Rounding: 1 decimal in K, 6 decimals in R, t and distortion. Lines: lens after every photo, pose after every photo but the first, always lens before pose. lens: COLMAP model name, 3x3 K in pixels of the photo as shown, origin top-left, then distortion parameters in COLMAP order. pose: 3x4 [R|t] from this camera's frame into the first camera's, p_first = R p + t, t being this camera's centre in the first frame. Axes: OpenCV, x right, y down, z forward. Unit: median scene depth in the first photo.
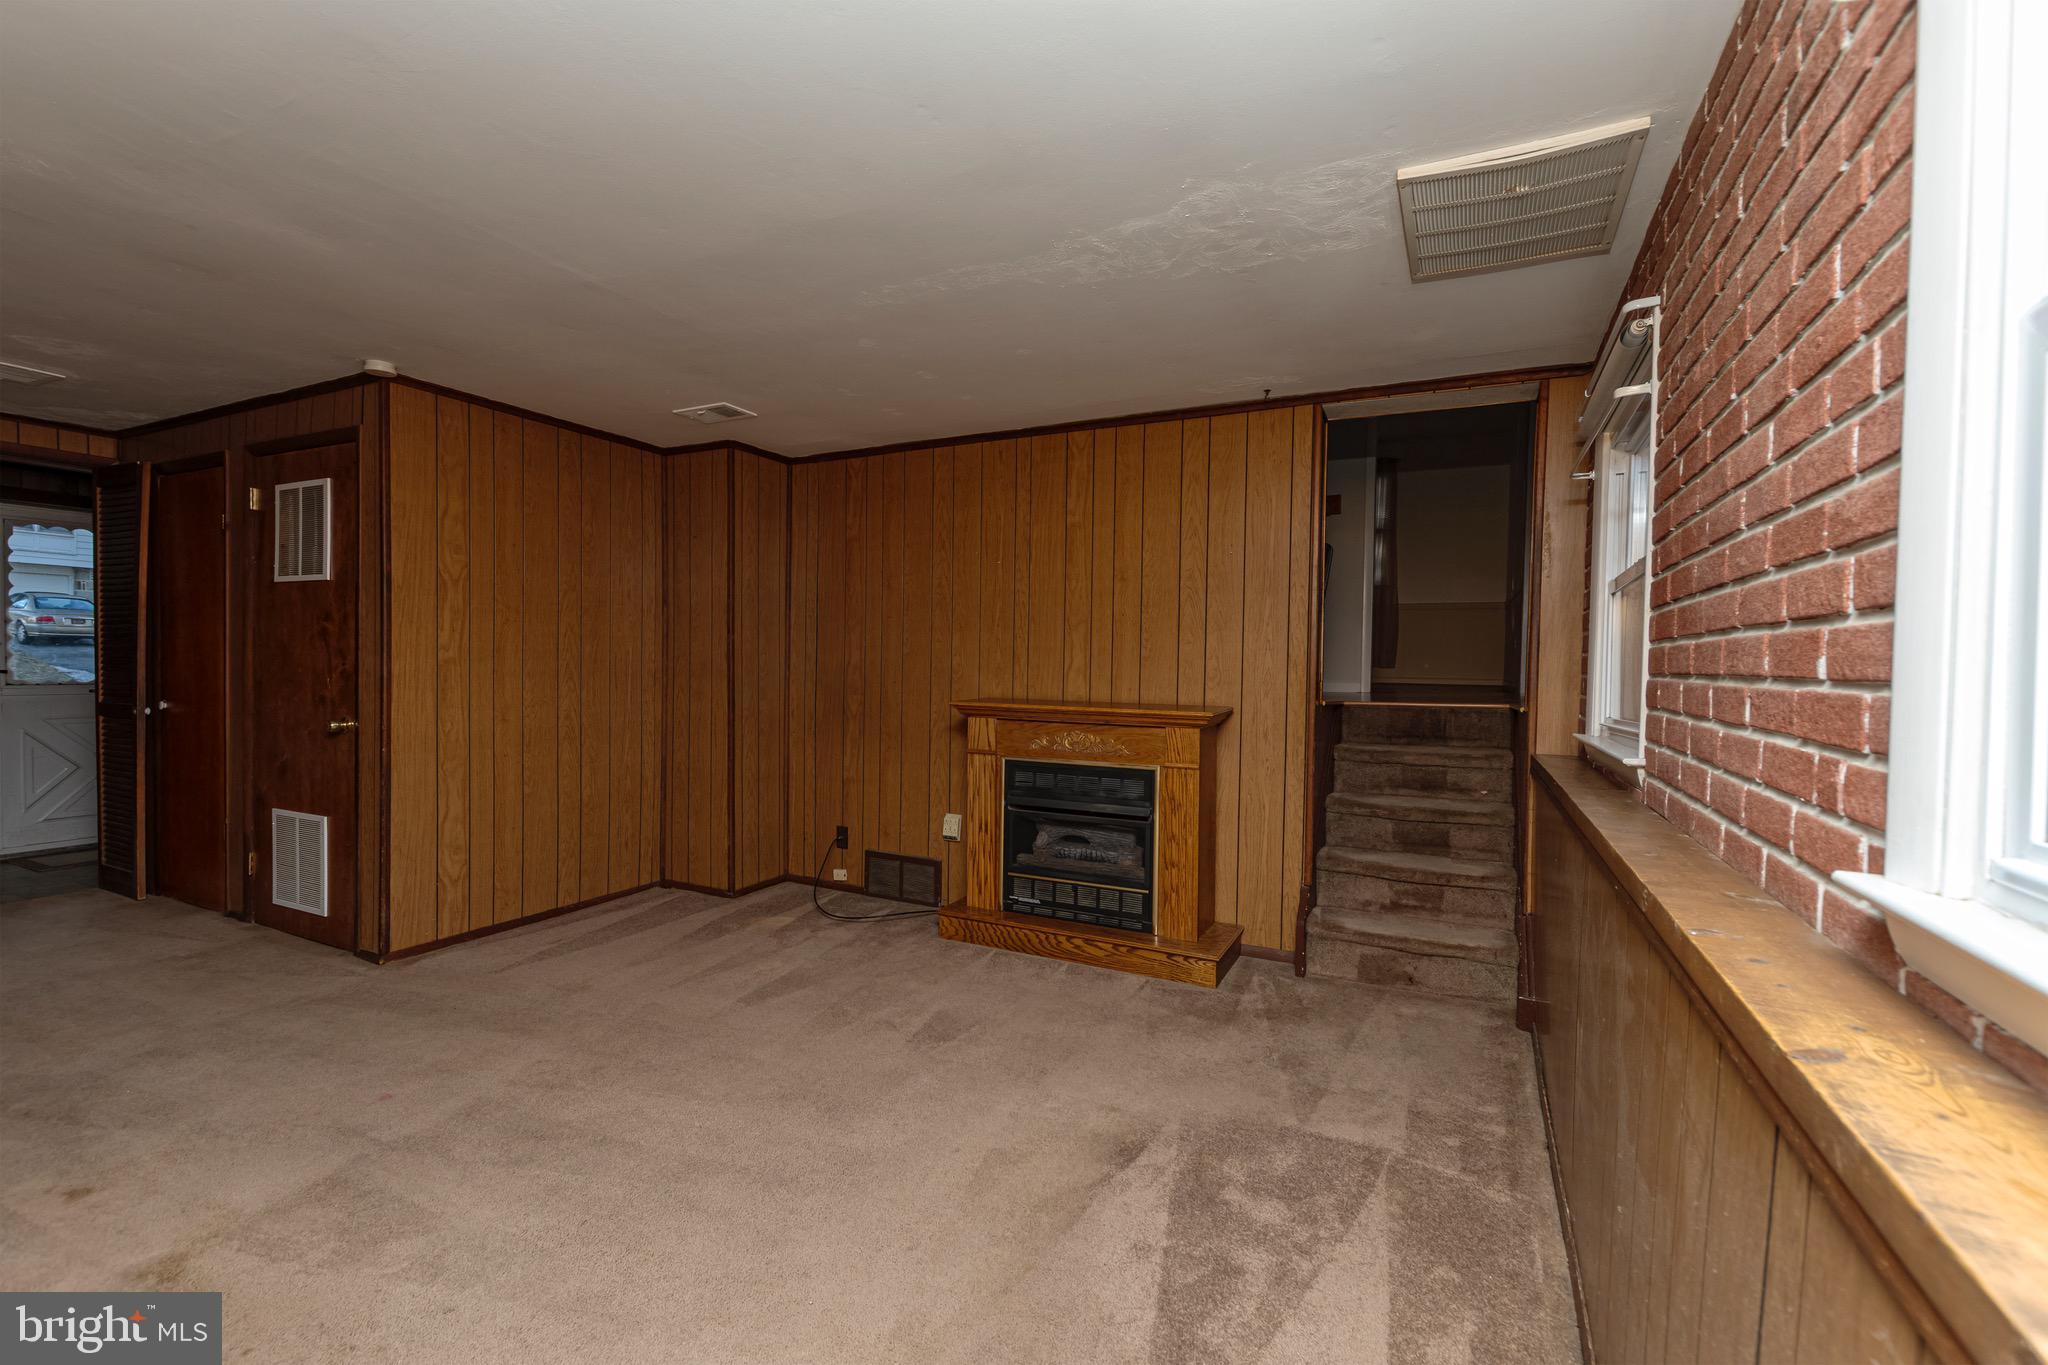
lens RADIAL K [[886.6, 0, 1018.8], [0, 886.6, 687.3], [0, 0, 1]] dist [0.000399, -0.000609]
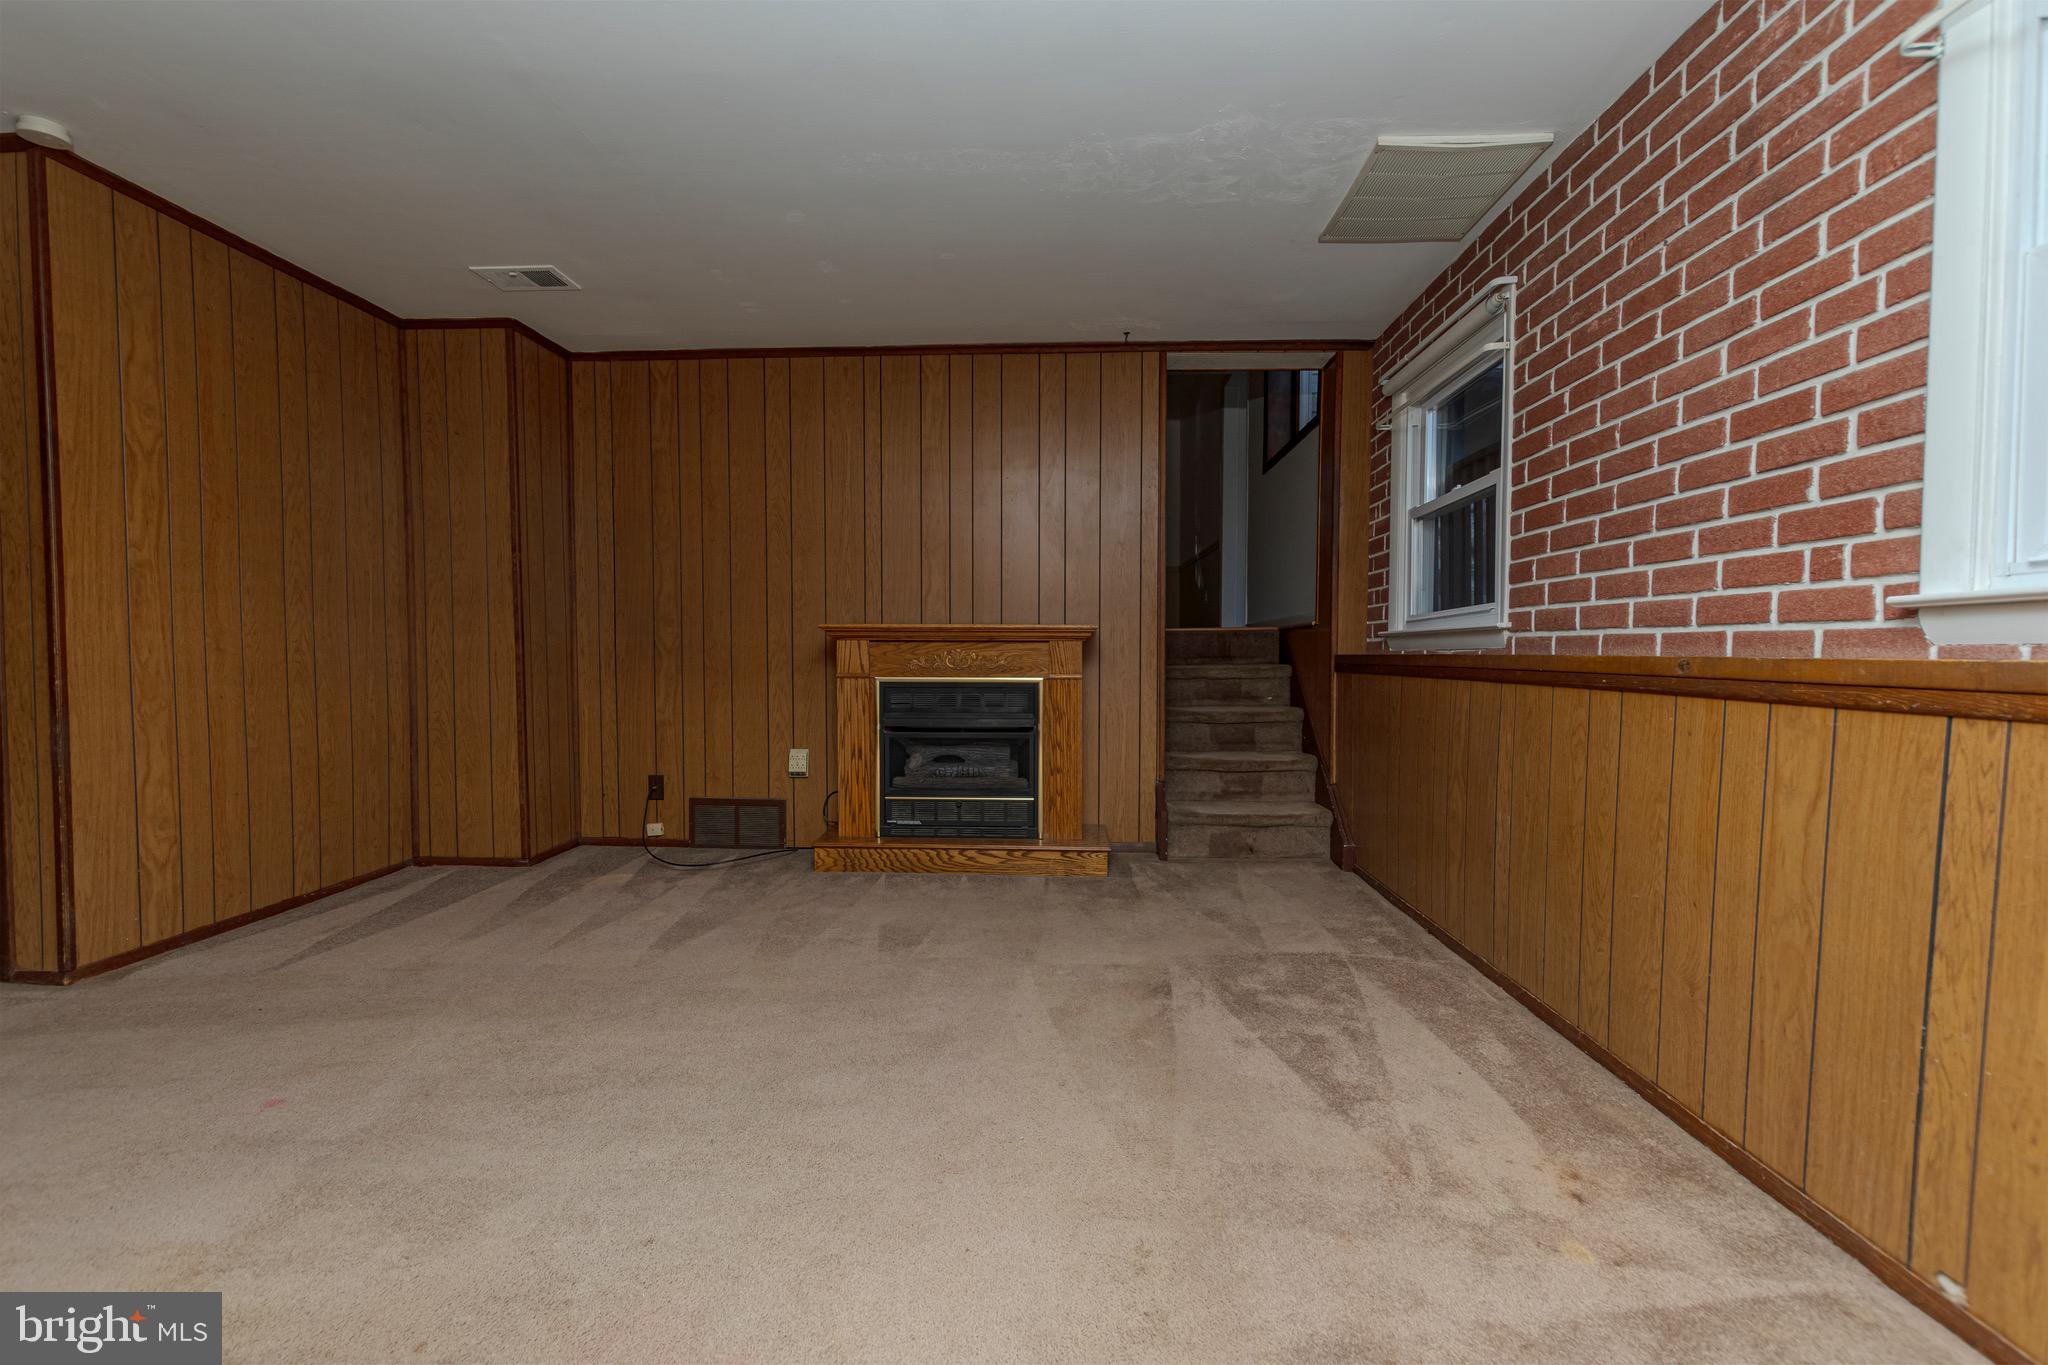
lens RADIAL K [[892.7, 0, 1025.5], [0, 892.7, 690.2], [0, 0, 1]] dist [0.000830, -0.003445]
pose [[0.910838, -0.031711, 0.411543, -0.284265], [0.023071, 0.999397, 0.025945, 0.070647], [-0.412118, -0.014136, 0.911021, 0.035751]]
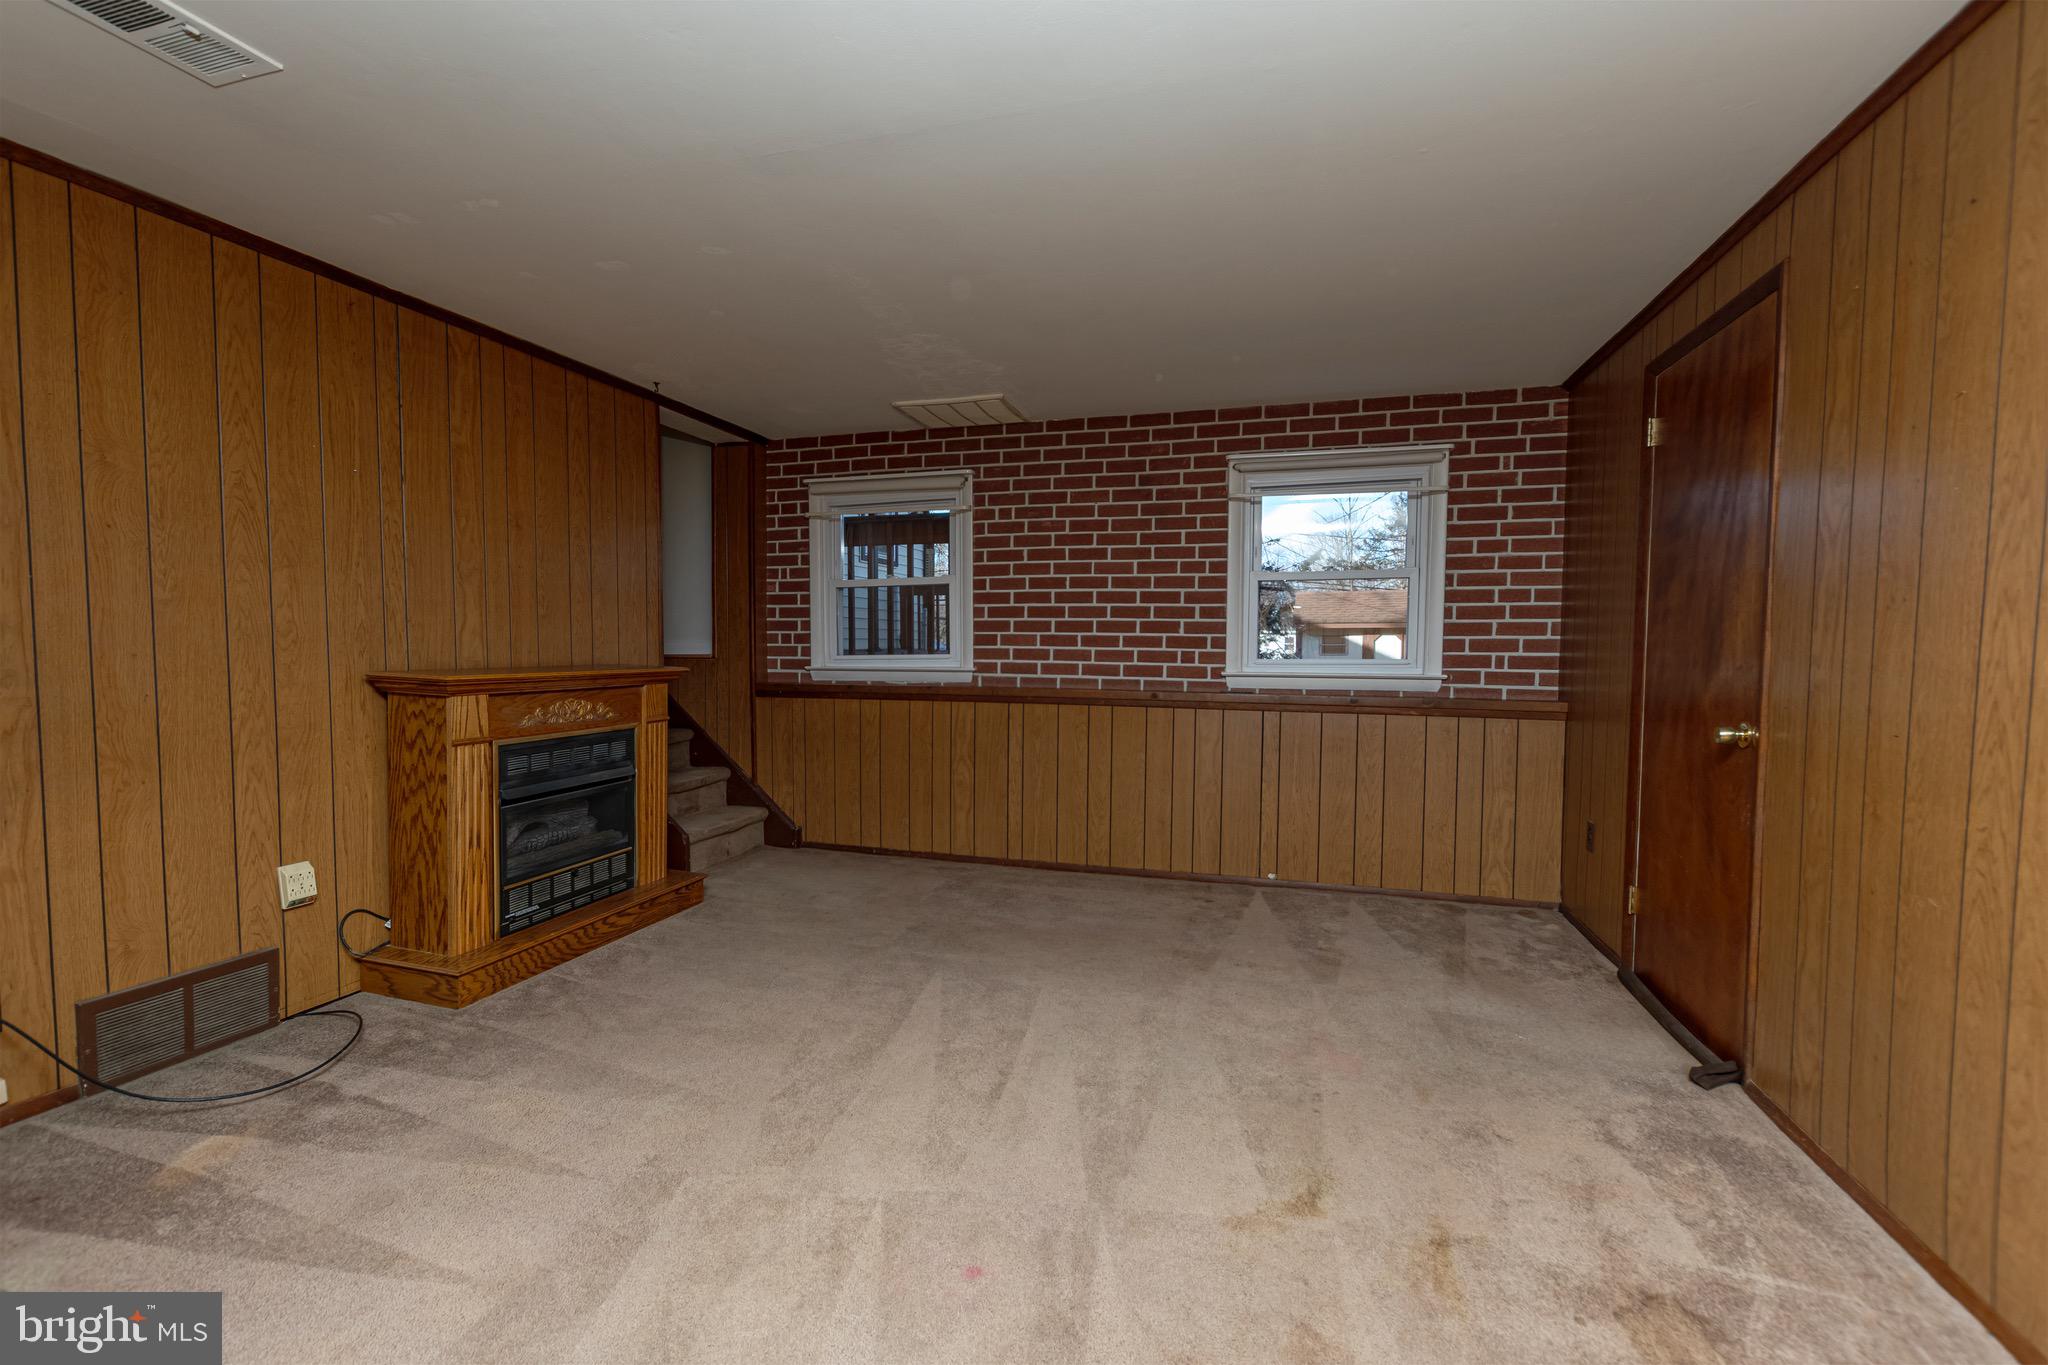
lens RADIAL K [[886.6, 0, 1018.8], [0, 886.6, 687.3], [0, 0, 1]] dist [0.000399, -0.000609]
pose [[-0.176312, -0.067774, 0.981998, -0.886834], [0.015787, 0.997304, 0.071665, -0.019045], [-0.984208, 0.028138, -0.174767, 0.705737]]
